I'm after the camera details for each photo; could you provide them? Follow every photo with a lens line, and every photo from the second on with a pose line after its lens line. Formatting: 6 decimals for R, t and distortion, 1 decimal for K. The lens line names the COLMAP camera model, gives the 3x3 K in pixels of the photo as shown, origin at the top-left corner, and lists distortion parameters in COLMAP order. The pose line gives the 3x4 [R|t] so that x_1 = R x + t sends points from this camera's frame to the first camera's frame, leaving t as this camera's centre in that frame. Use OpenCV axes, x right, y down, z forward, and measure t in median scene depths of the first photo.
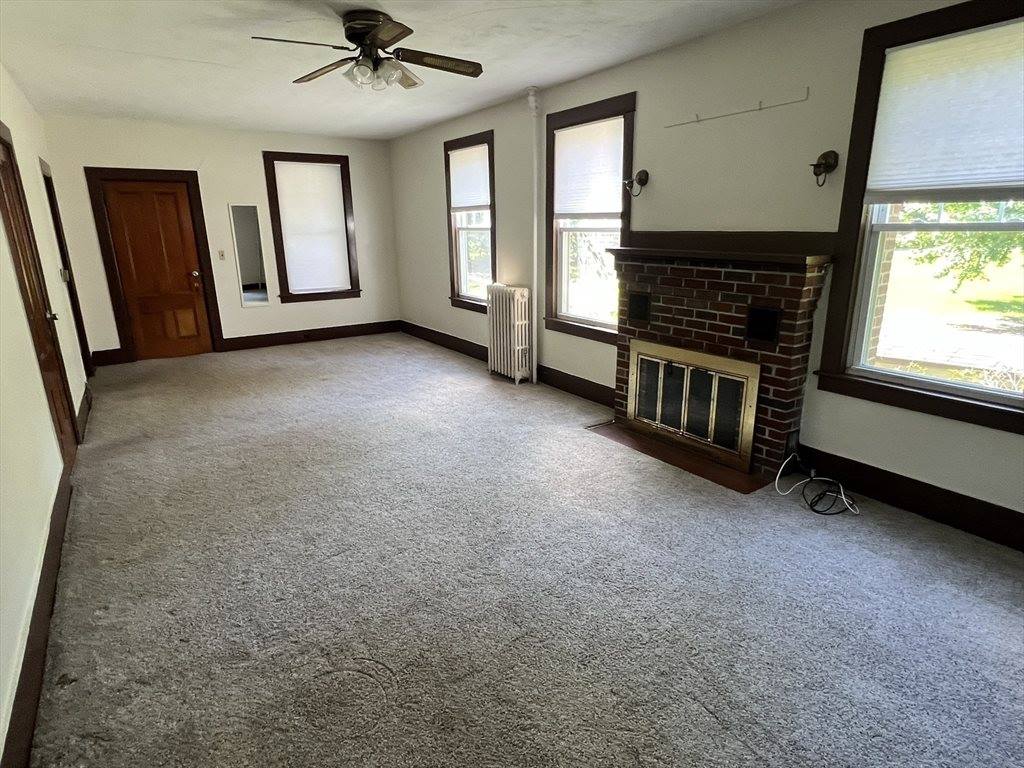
lens RADIAL K [[569.6, 0, 507.7], [0, 569.6, 385.1], [0, 0, 1]] dist [-0.003741, 0.001326]
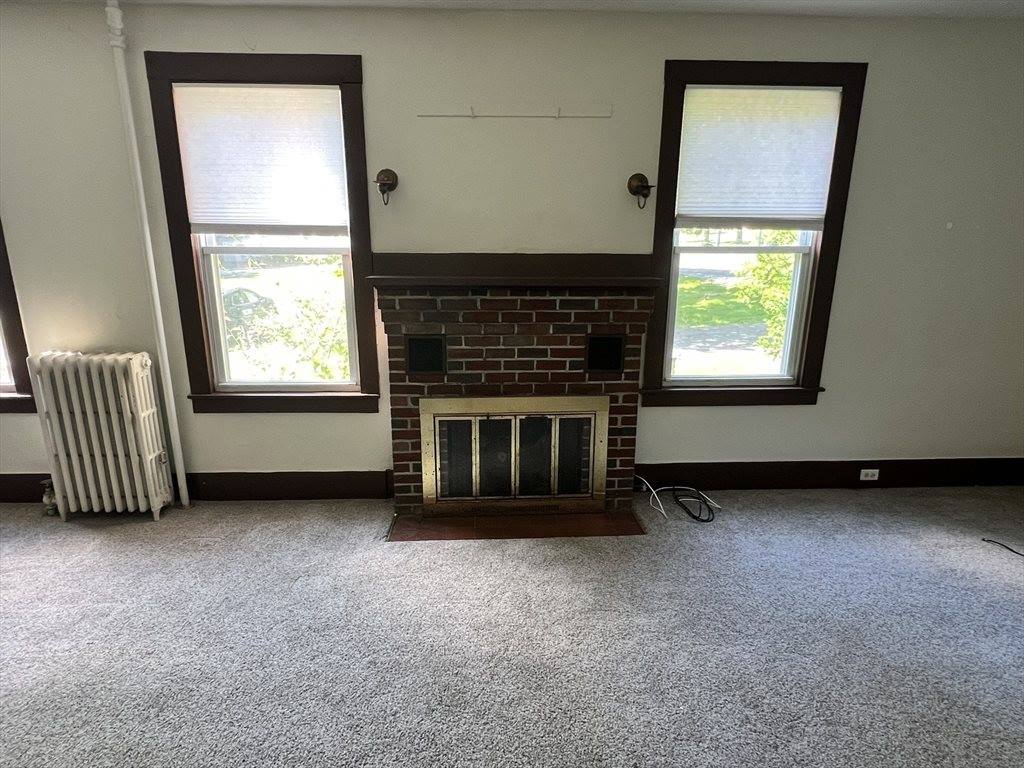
lens RADIAL K [[569.6, 0, 515.0], [0, 569.6, 386.6], [0, 0, 1]] dist [-0.003741, 0.001326]
pose [[0.515290, -0.199275, 0.833526, -0.328651], [0.221963, 0.970437, 0.094788, -0.138706], [-0.827773, 0.136169, 0.544288, 0.496857]]
